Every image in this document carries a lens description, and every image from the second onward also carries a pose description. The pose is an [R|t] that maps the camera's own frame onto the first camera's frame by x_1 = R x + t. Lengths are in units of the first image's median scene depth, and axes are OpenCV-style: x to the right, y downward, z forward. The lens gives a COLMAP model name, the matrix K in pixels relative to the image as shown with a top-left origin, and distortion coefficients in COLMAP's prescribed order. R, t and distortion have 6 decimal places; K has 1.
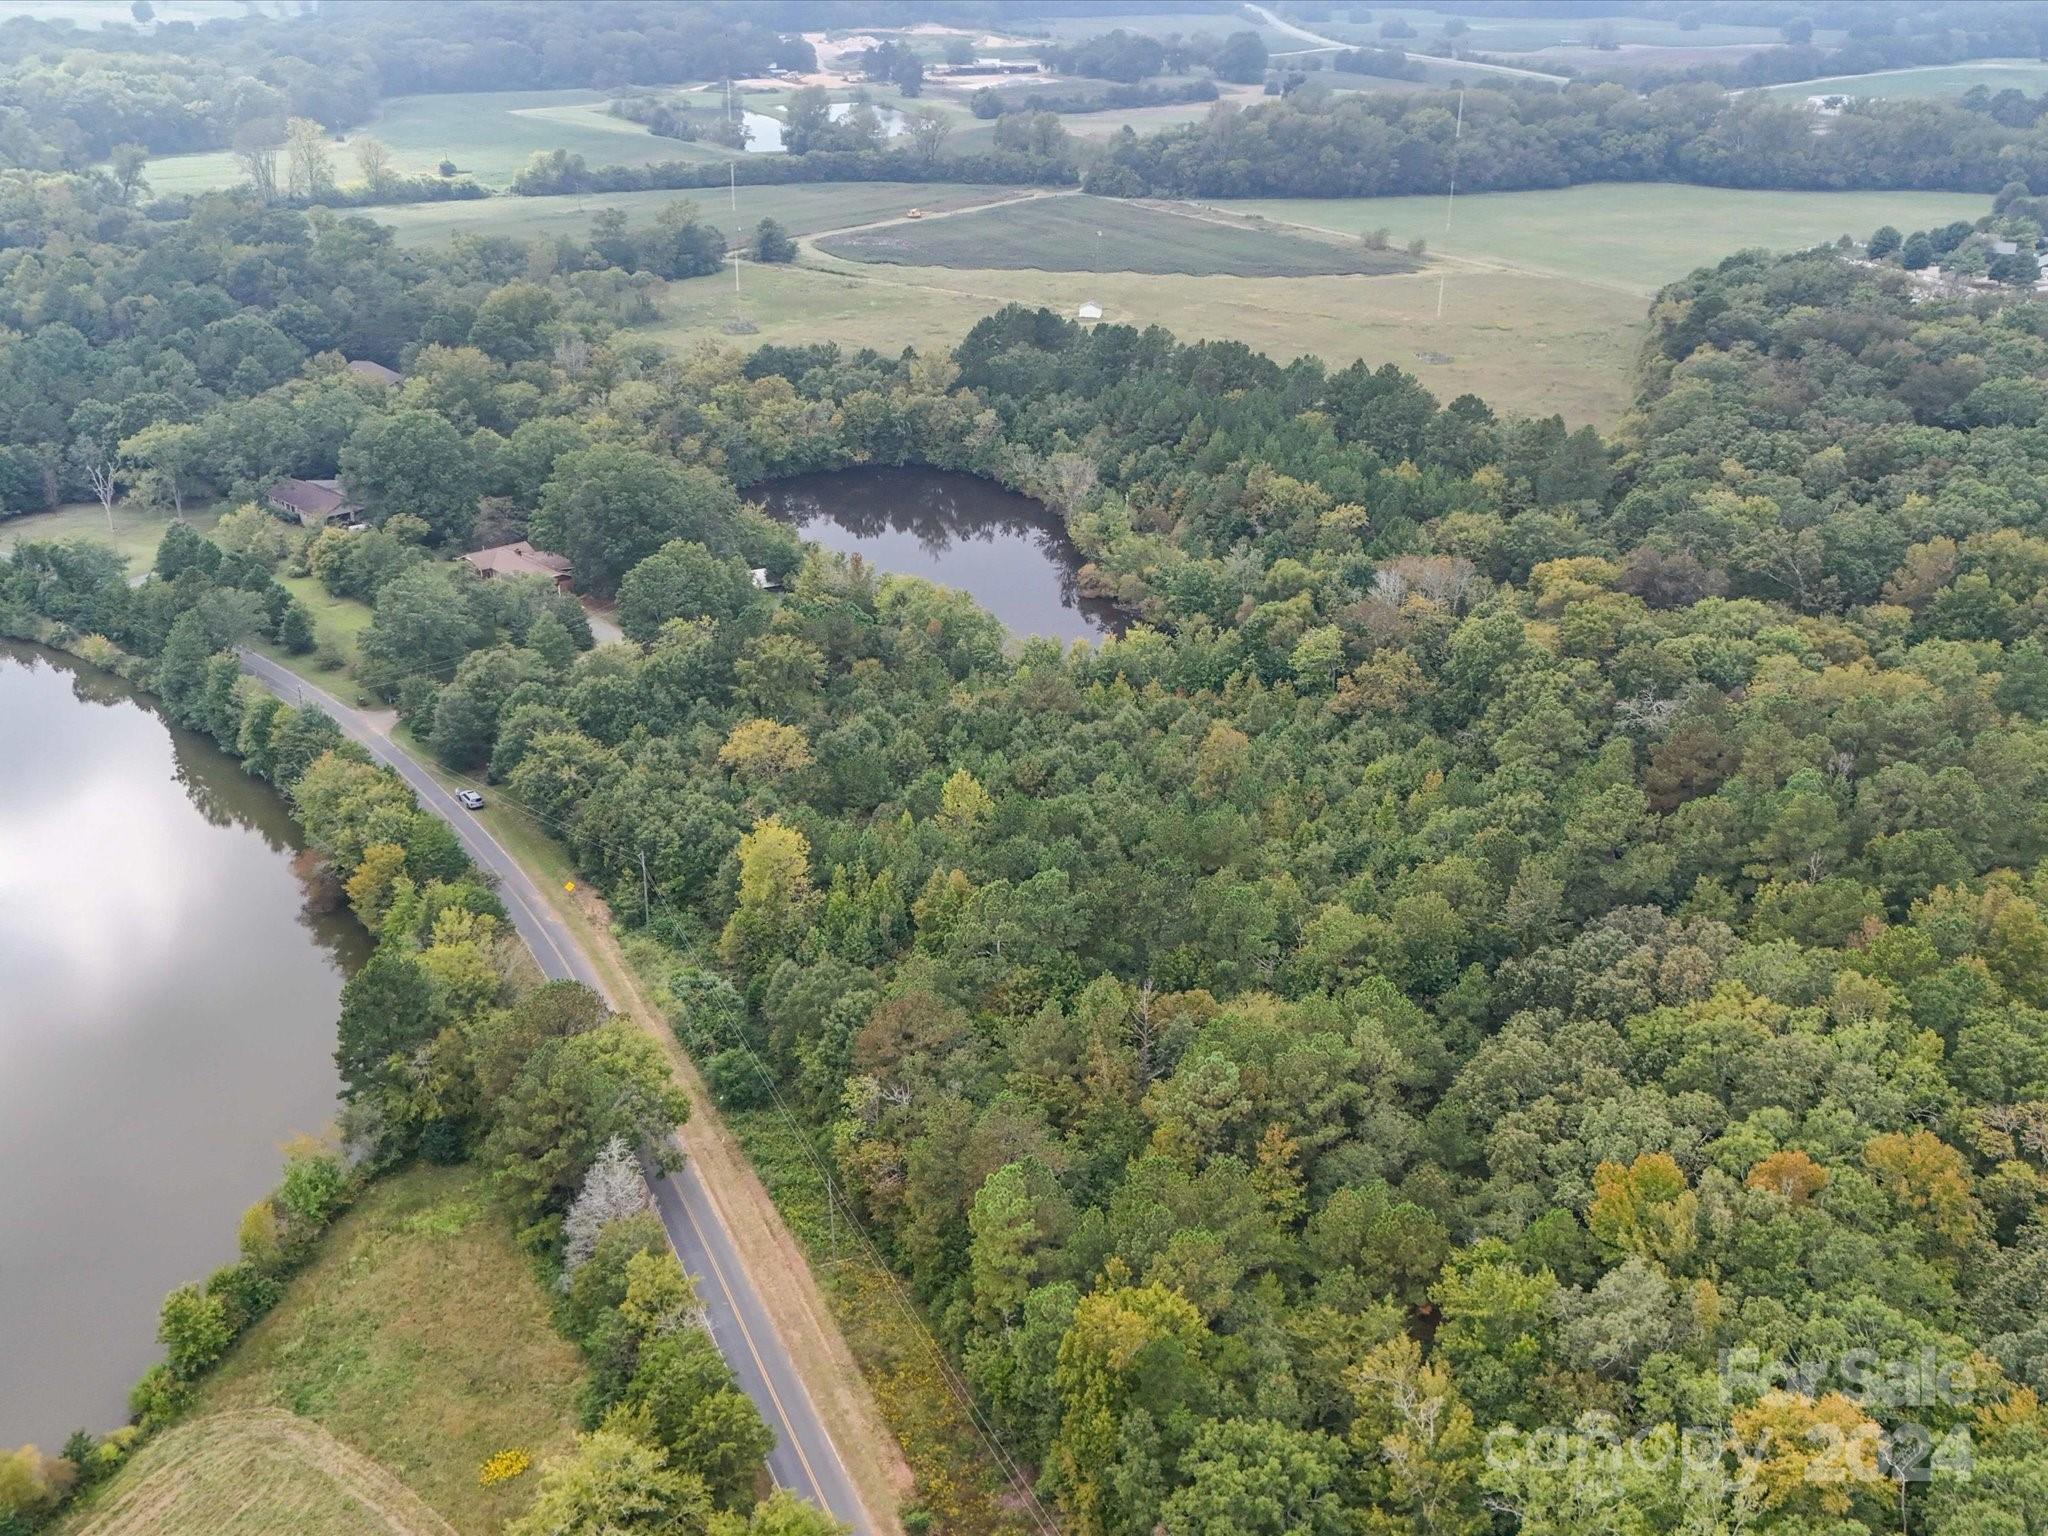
lens RADIAL K [[1989.4, 0, 1024.0], [0, 1989.4, 768.0], [0, 0, 1]] dist [0.149776, -0.311865]
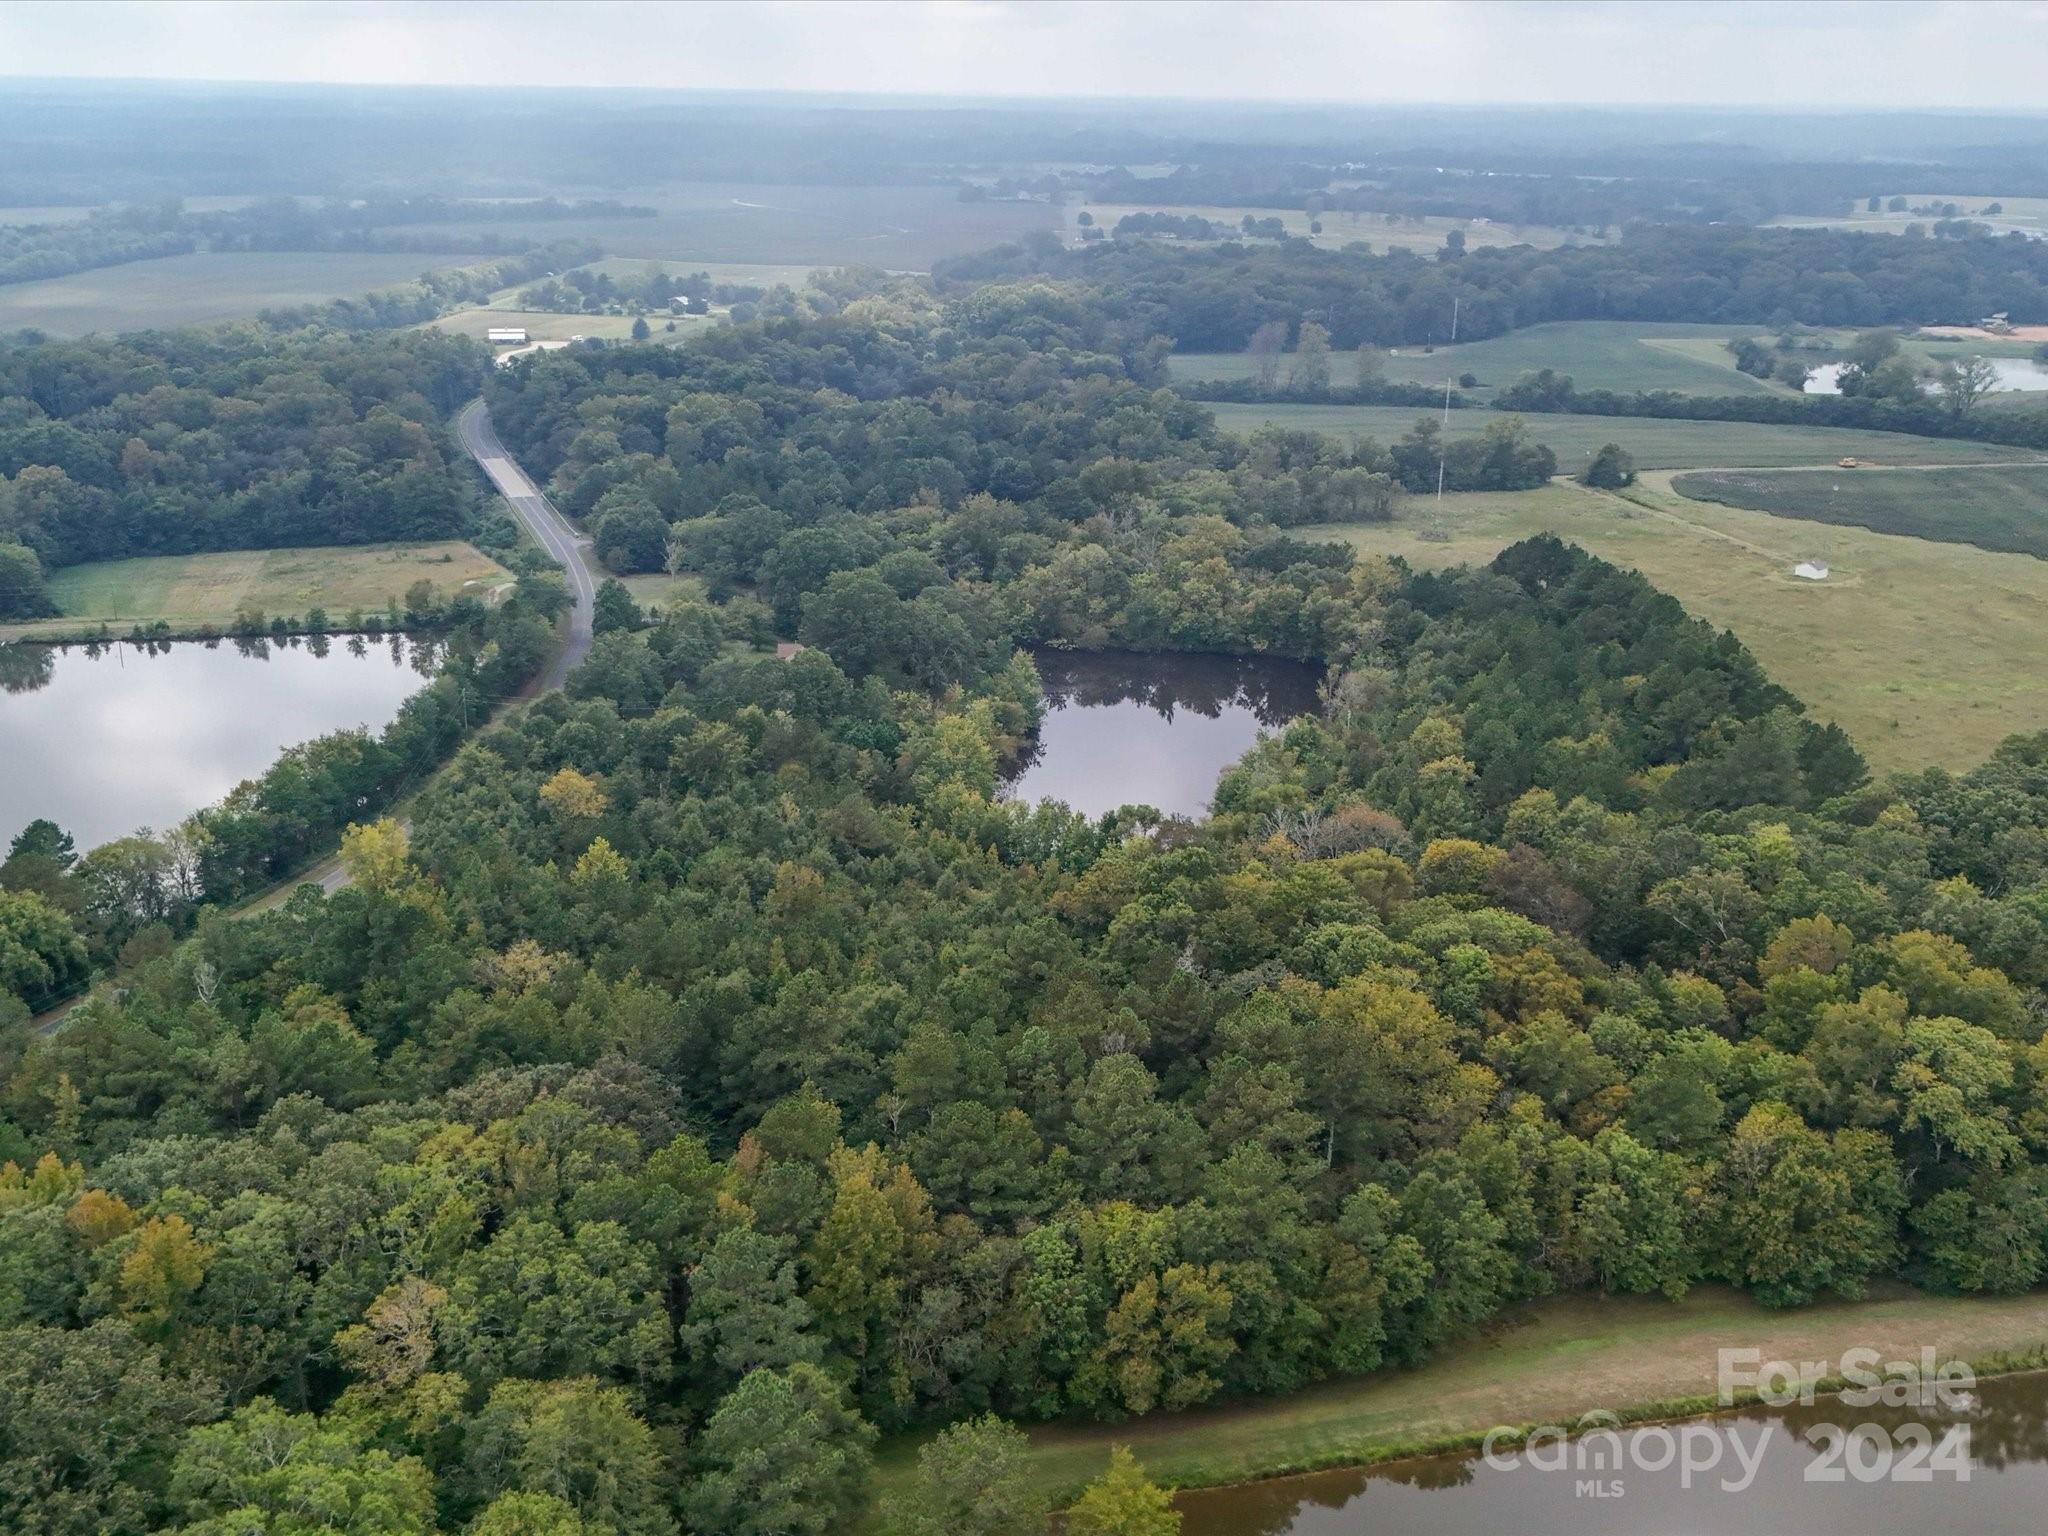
lens RADIAL K [[1989.4, 0, 1024.0], [0, 1989.4, 768.0], [0, 0, 1]] dist [0.149776, -0.311865]
pose [[0.742815, 0.209992, -0.635712, 0.523784], [-0.278487, 0.960405, -0.008159, -0.058273], [0.608828, 0.183098, 0.771883, 0.167416]]
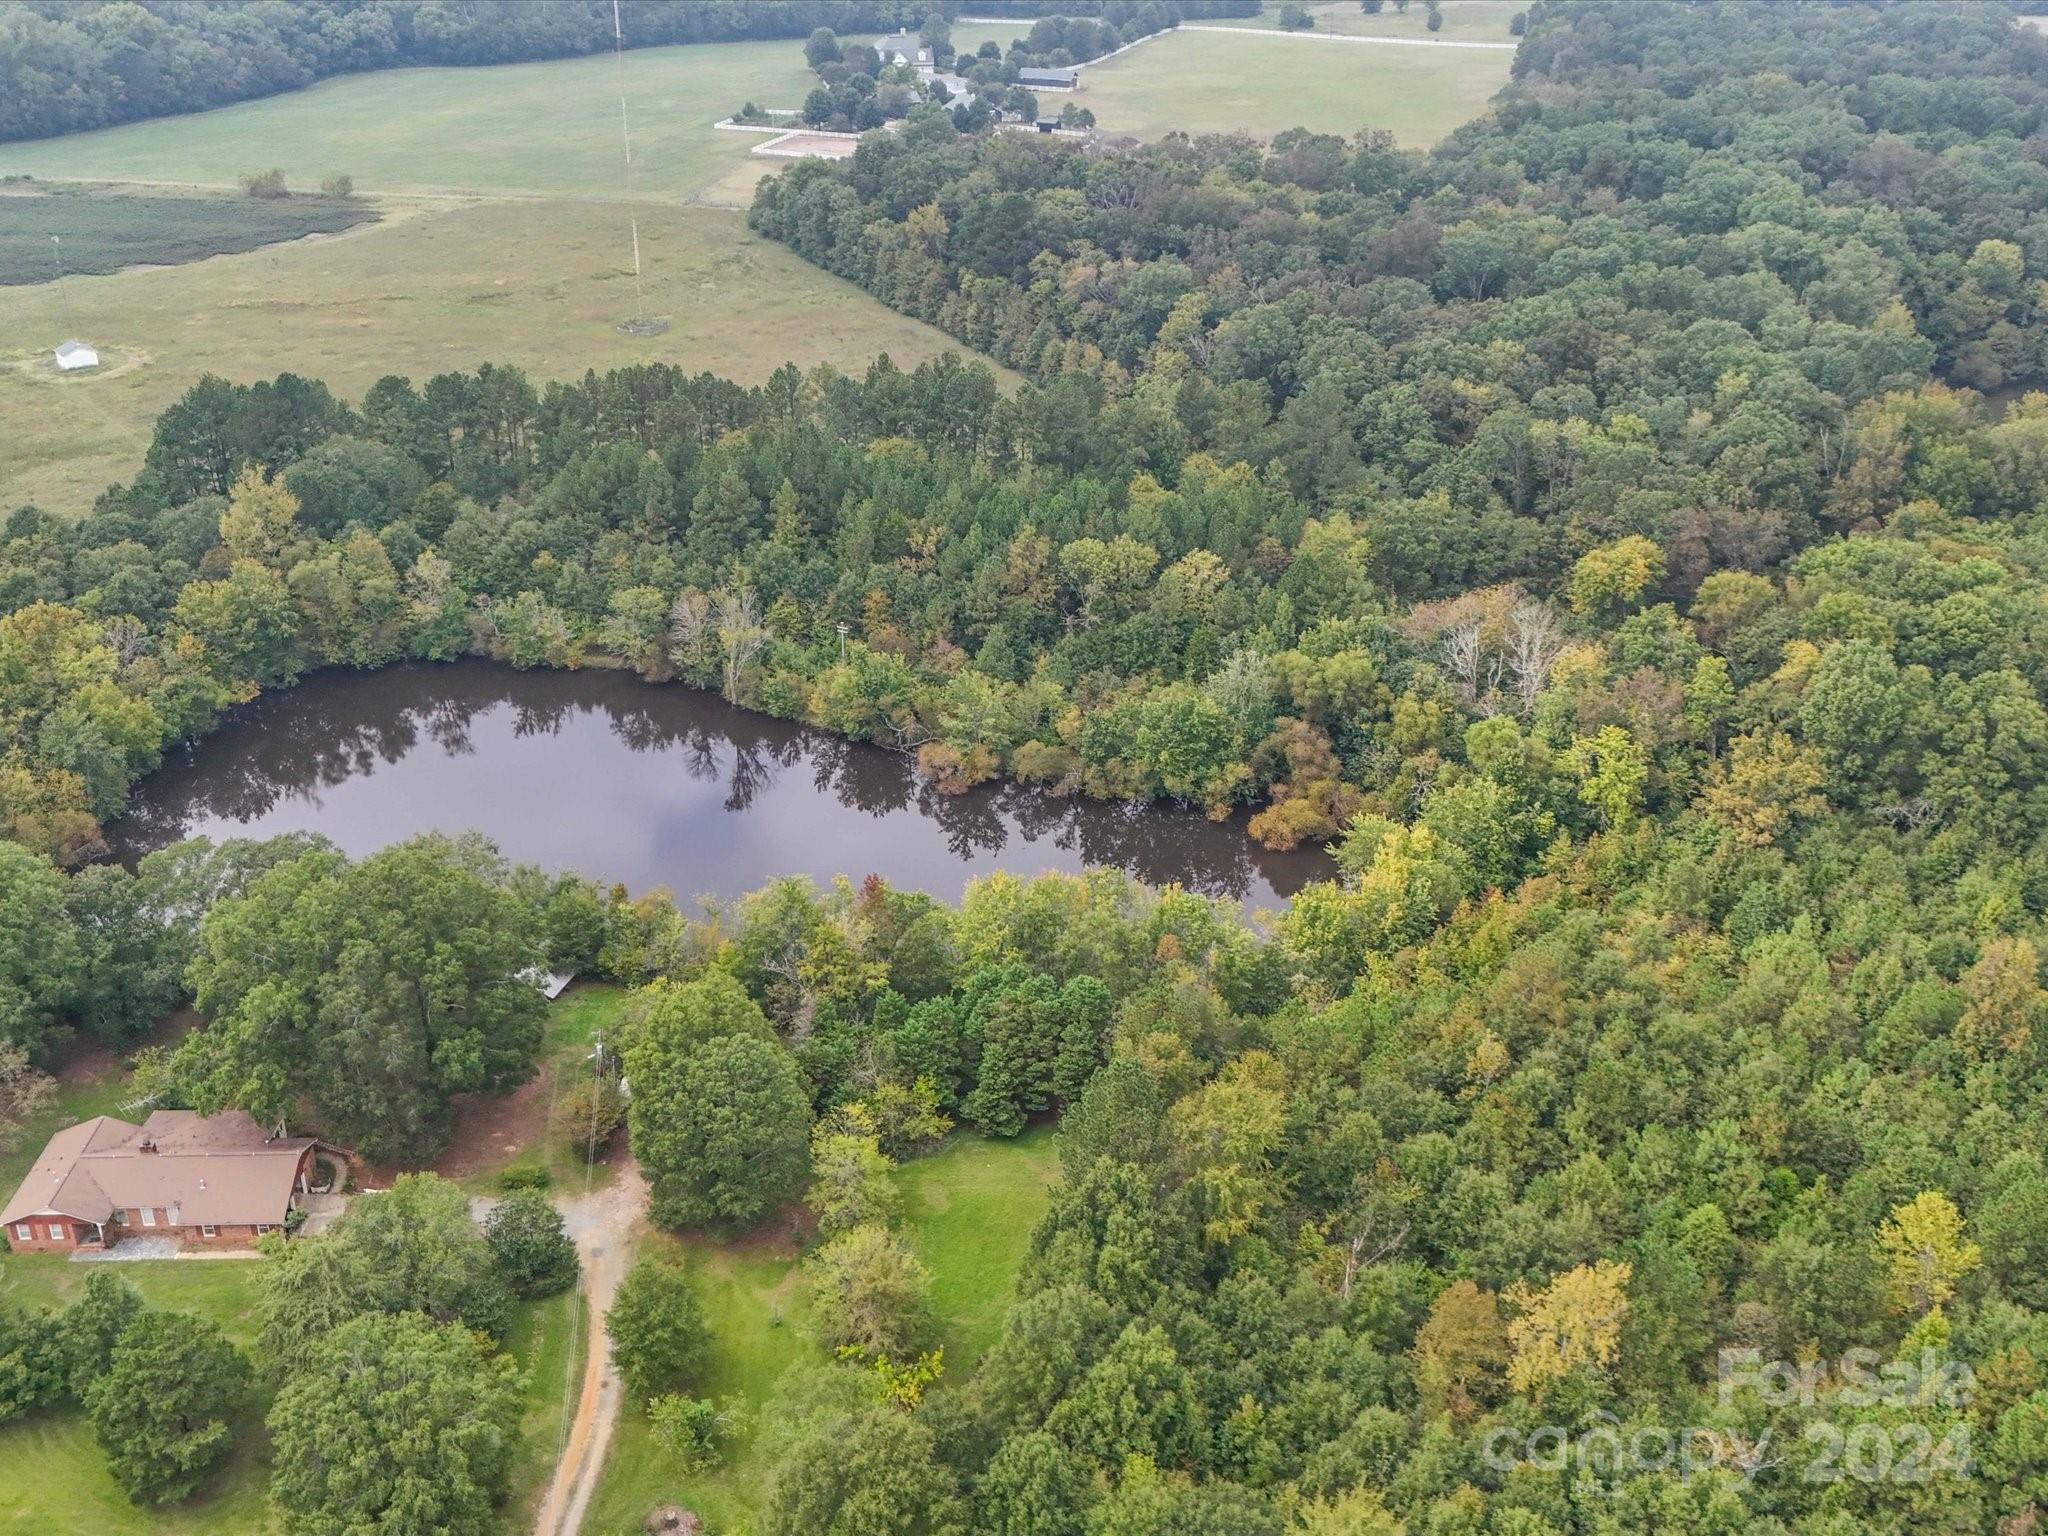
lens RADIAL K [[1989.4, 0, 1024.0], [0, 1989.4, 768.0], [0, 0, 1]] dist [0.149776, -0.311865]
pose [[0.679790, -0.345236, 0.647069, -0.337345], [0.303127, 0.935651, 0.180751, -0.186230], [-0.667832, 0.073272, 0.740696, 0.452785]]
